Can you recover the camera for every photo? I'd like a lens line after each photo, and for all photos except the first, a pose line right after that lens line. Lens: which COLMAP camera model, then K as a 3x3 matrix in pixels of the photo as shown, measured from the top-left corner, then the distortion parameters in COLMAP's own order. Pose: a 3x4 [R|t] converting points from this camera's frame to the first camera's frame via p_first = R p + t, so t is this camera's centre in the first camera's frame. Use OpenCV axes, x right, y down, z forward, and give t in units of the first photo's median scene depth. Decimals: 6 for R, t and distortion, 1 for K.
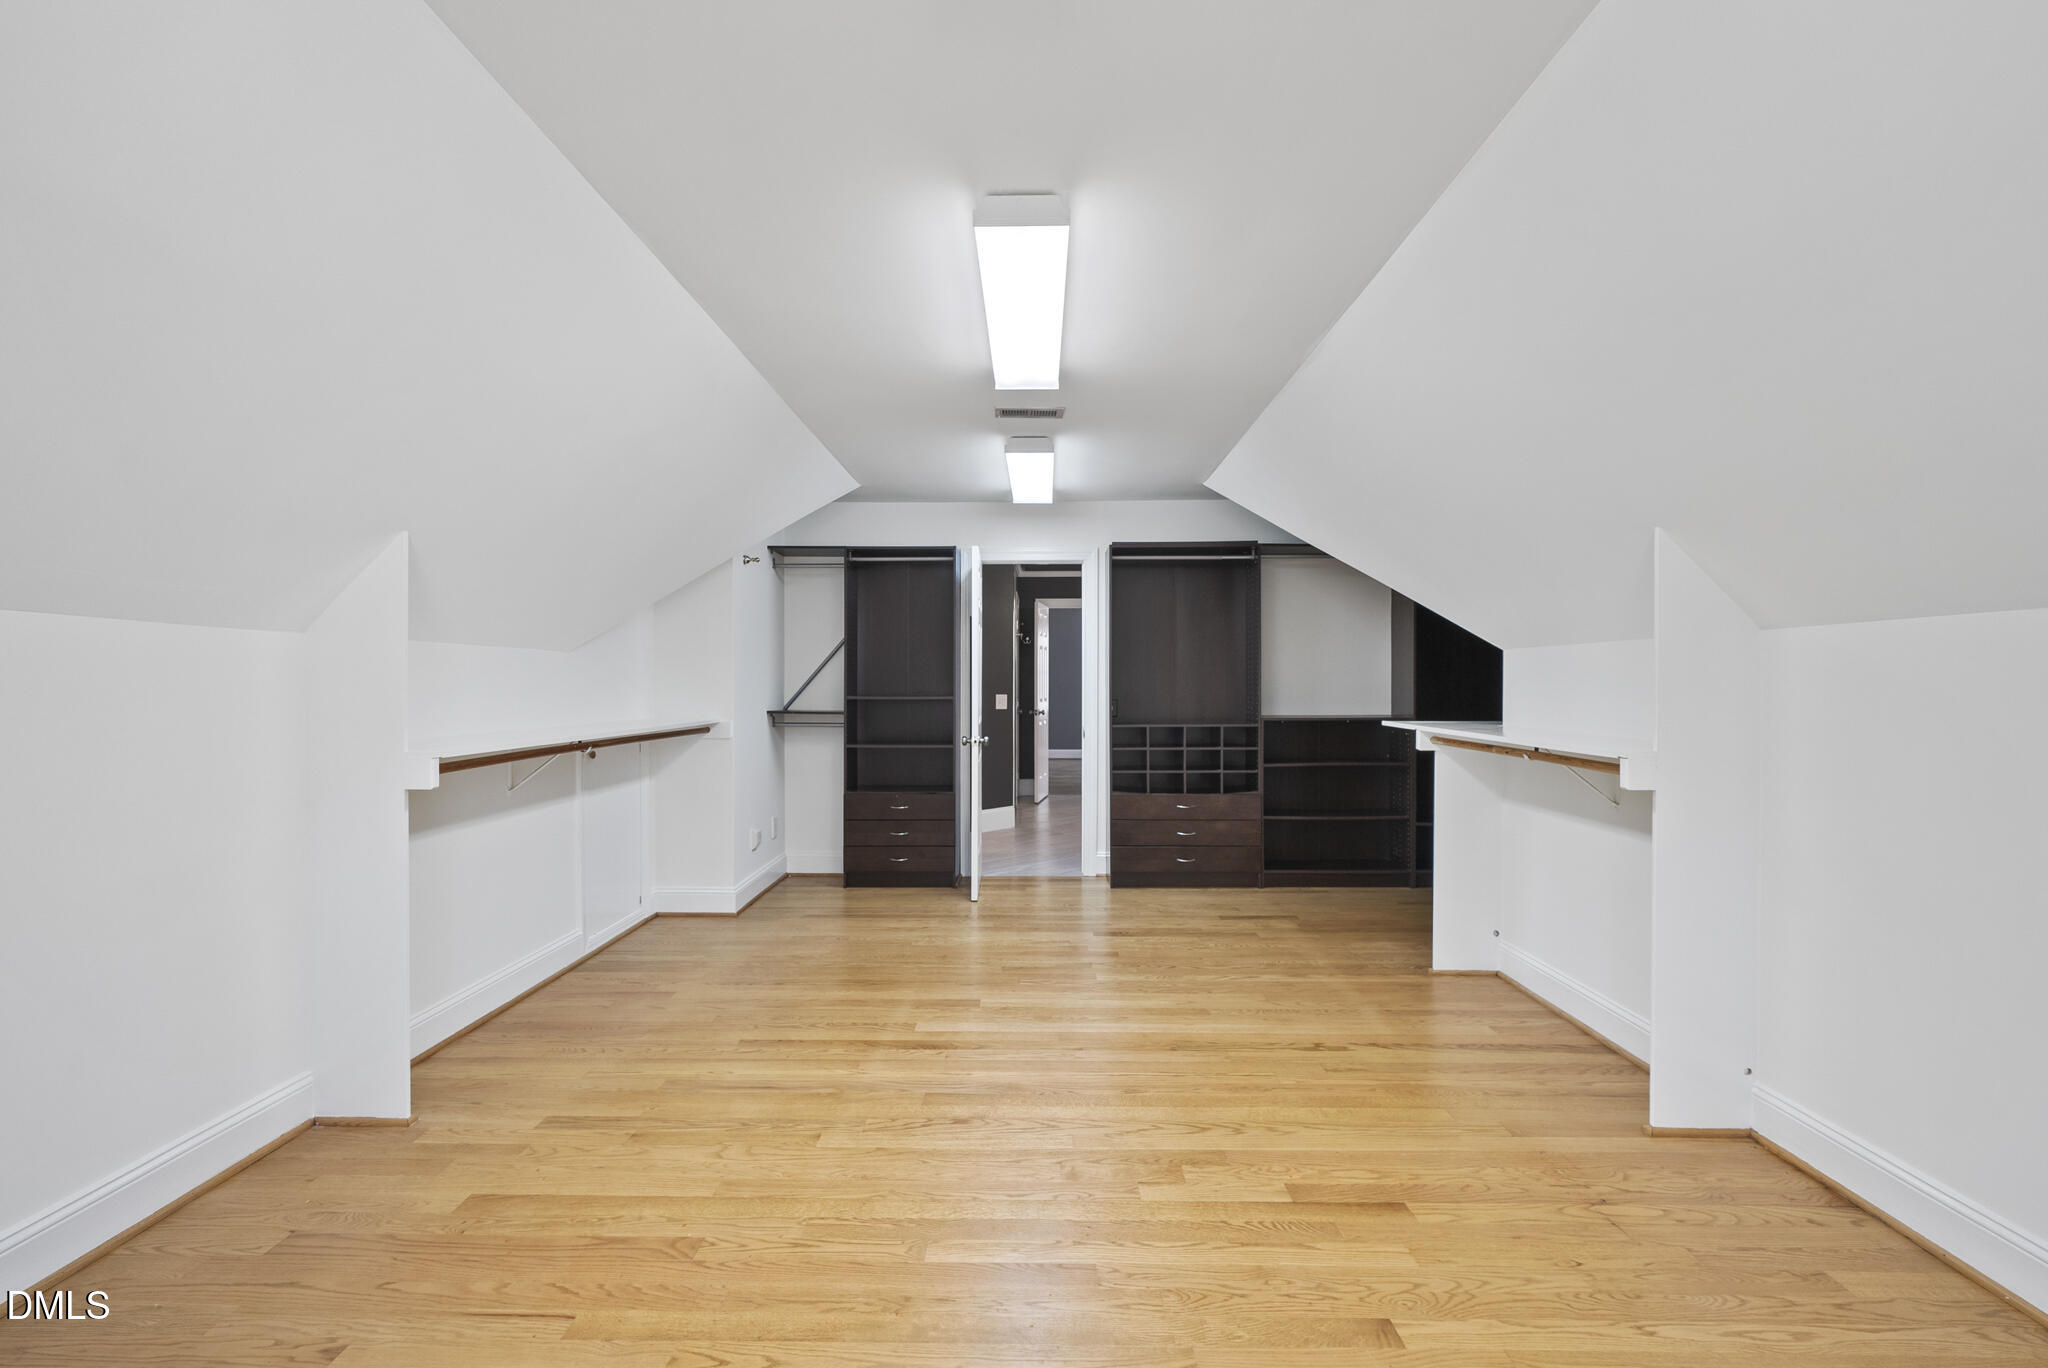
lens RADIAL K [[886.2, 0, 1020.1], [0, 886.2, 685.4], [0, 0, 1]] dist [0.000907, 0.000057]
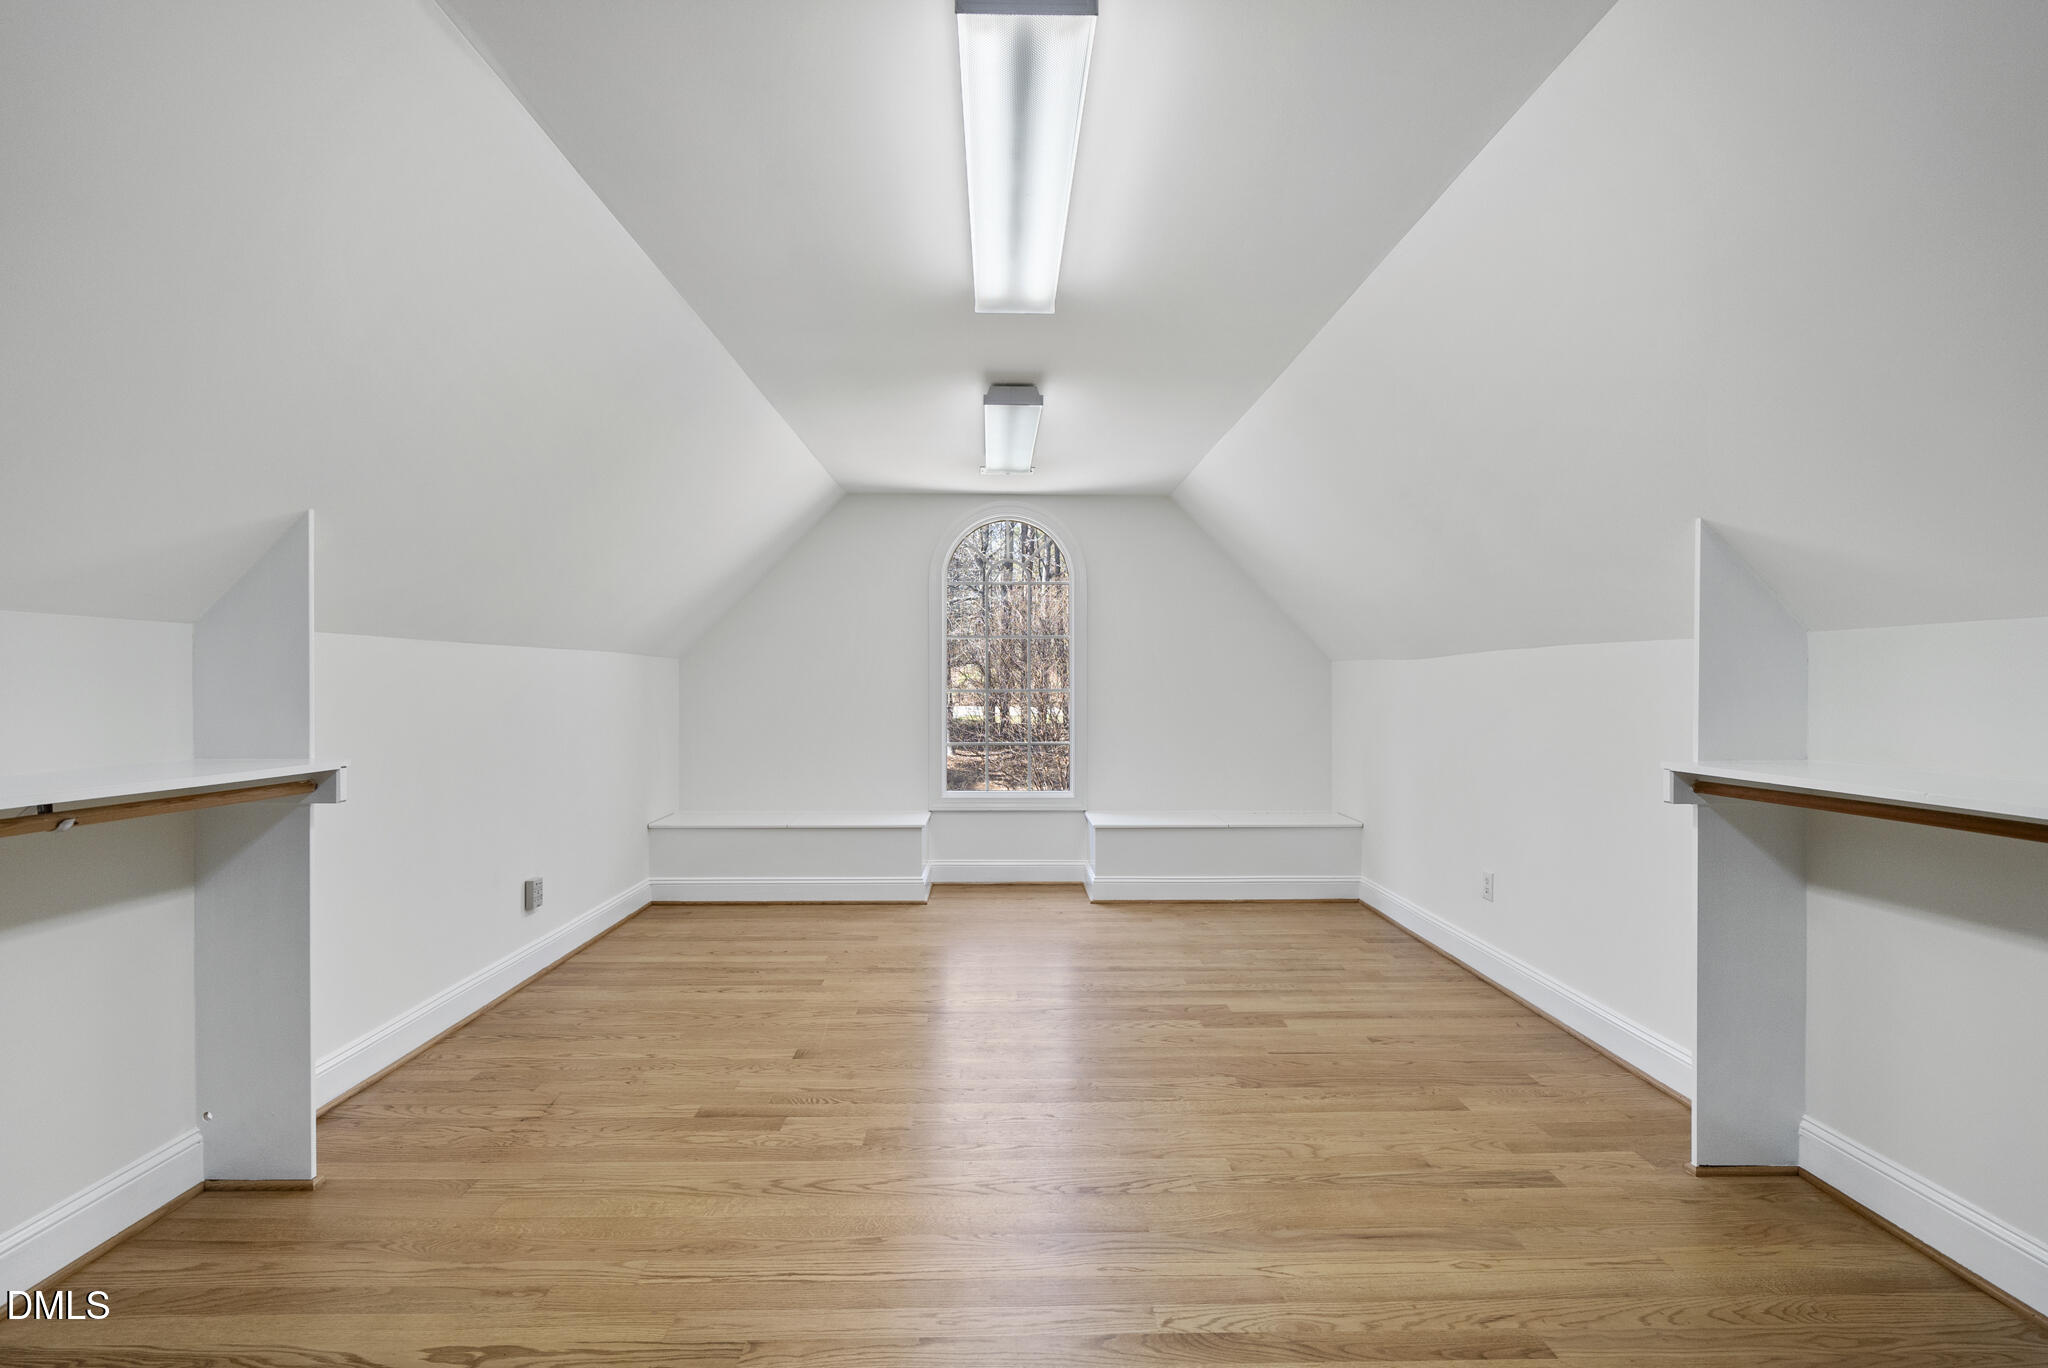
lens RADIAL K [[886.2, 0, 1020.1], [0, 886.2, 683.9], [0, 0, 1]] dist [0.000907, 0.000057]
pose [[-0.999188, -0.001899, -0.040236, 0.039400], [-0.002067, 0.999989, 0.004131, -0.007522], [0.040228, 0.004211, -0.999182, 2.084459]]
